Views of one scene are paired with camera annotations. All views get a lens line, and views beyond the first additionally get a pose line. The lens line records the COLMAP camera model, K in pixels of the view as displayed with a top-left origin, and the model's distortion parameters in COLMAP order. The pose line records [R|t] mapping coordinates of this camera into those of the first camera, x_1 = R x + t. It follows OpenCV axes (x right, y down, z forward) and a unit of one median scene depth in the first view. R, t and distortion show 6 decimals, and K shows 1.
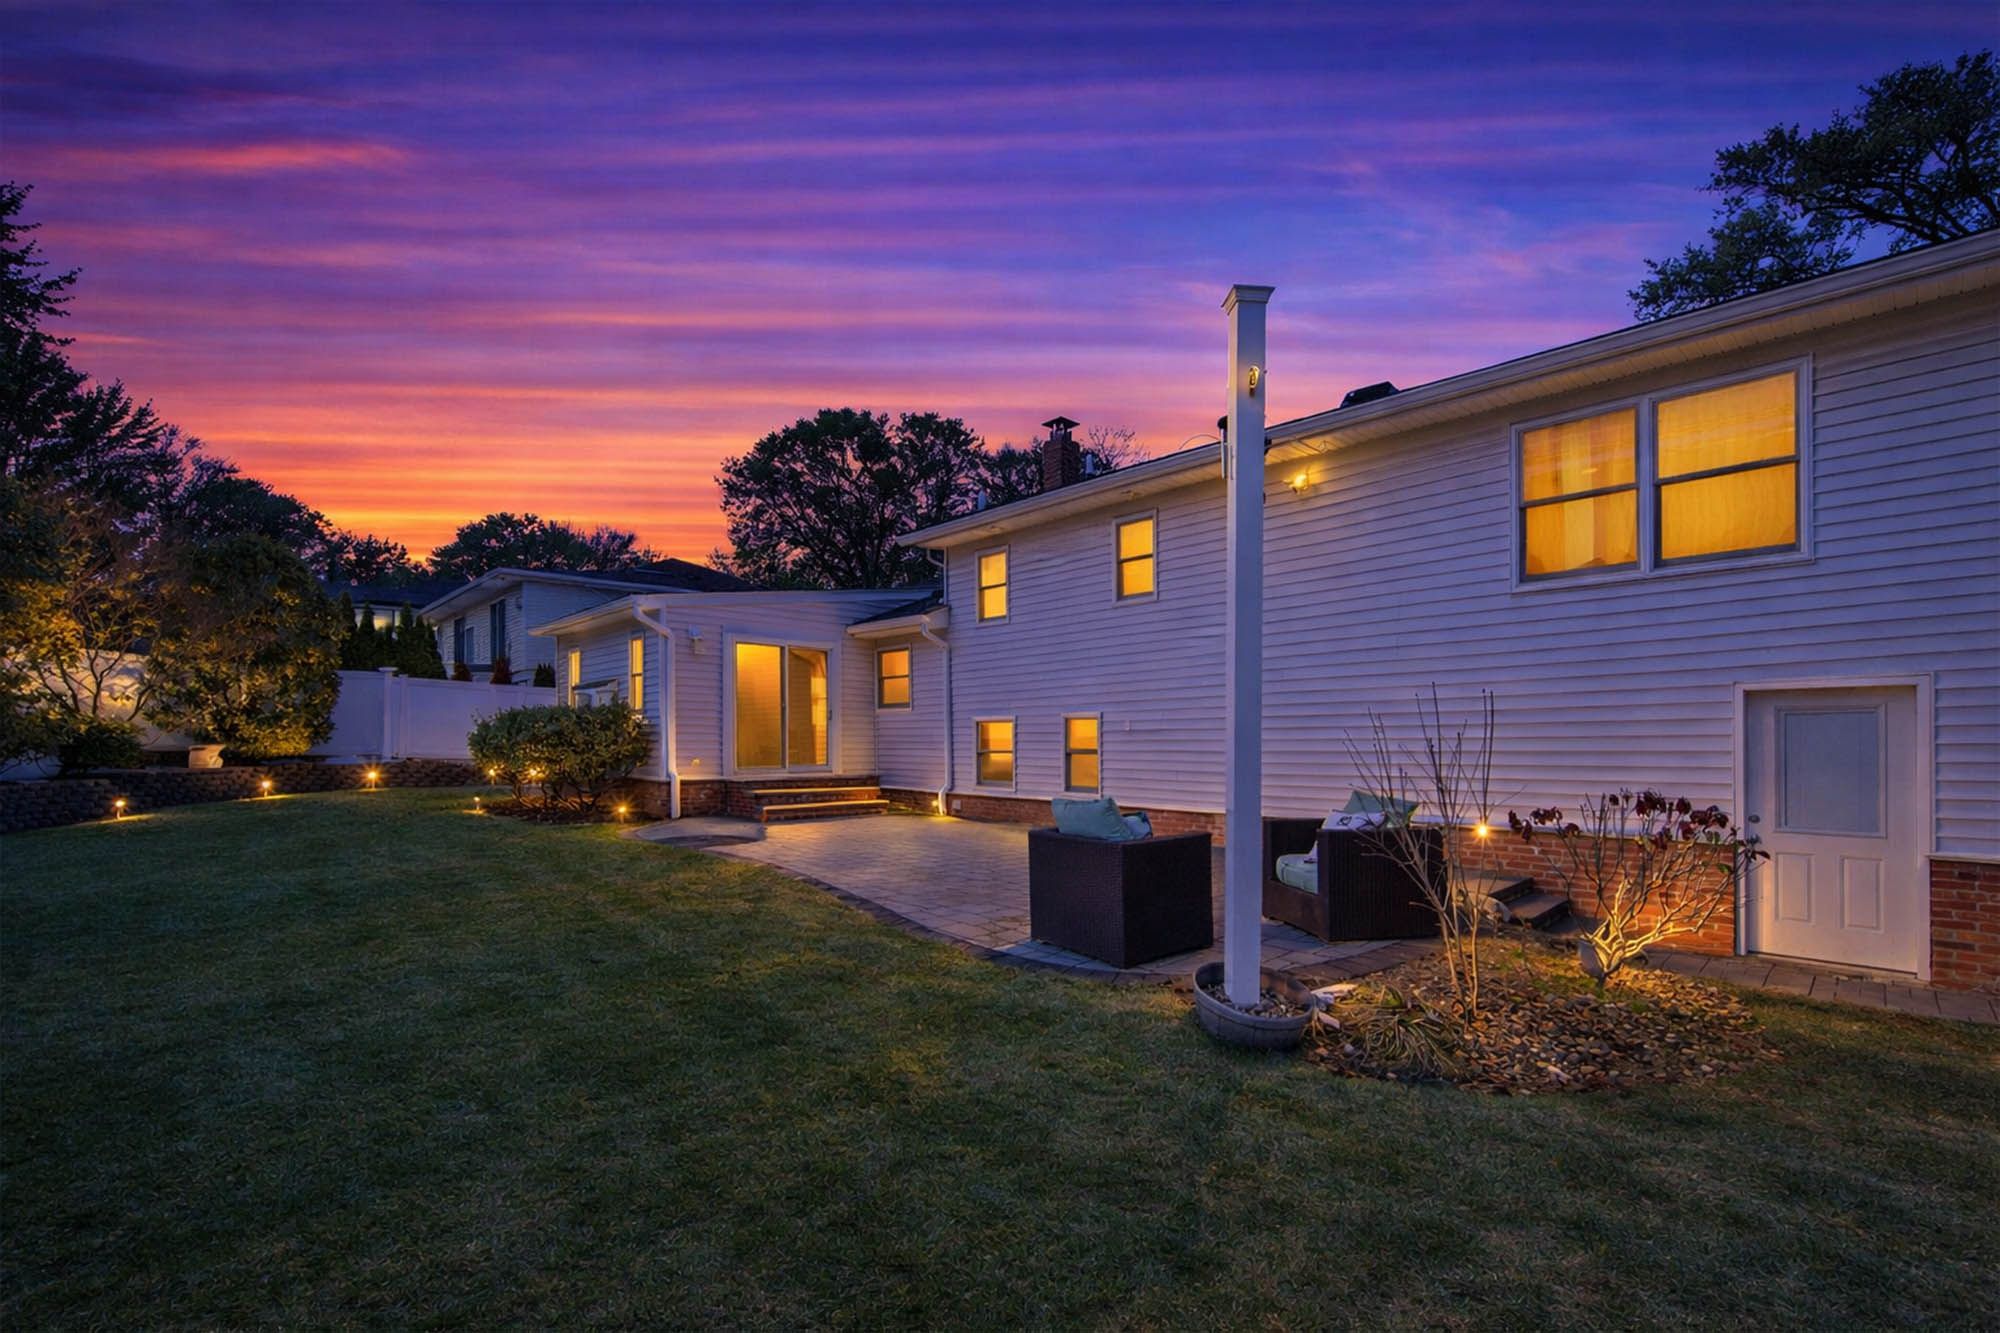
lens RADIAL K [[825.0, 0, 1001.0], [0, 825.0, 732.3], [0, 0, 1]] dist [0.000050, -0.000002]
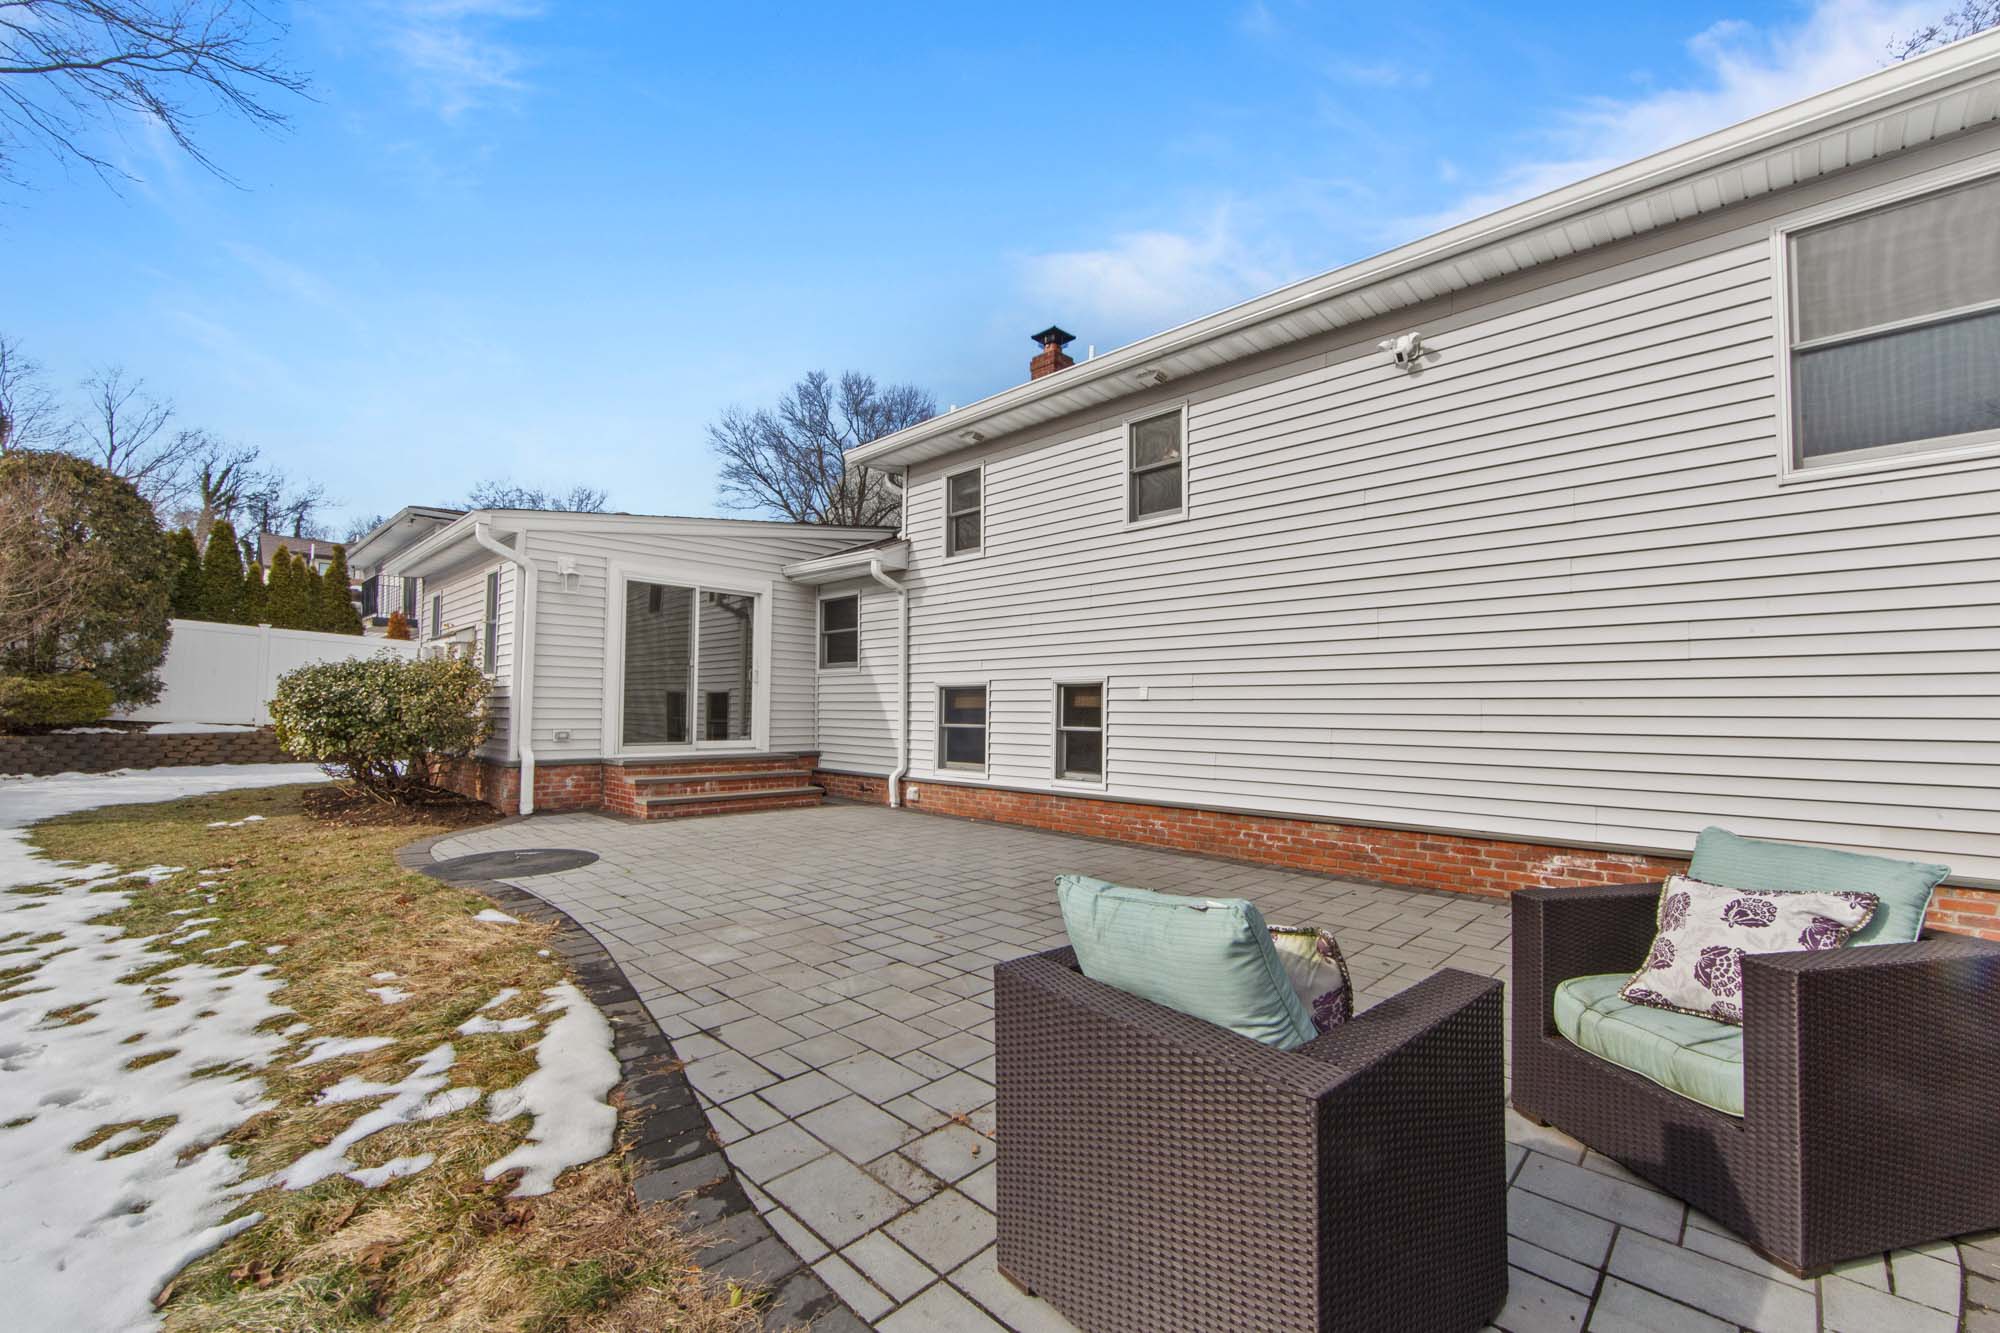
lens RADIAL K [[806.3, 0, 1000.0], [0, 806.3, 666.5], [0, 0, 1]] dist [-0.000096, -0.000010]
pose [[0.999734, 0.006004, 0.022269, 0.011559], [-0.005113, 0.999193, -0.039852, -0.000216], [-0.022490, 0.039728, 0.998957, 0.247057]]
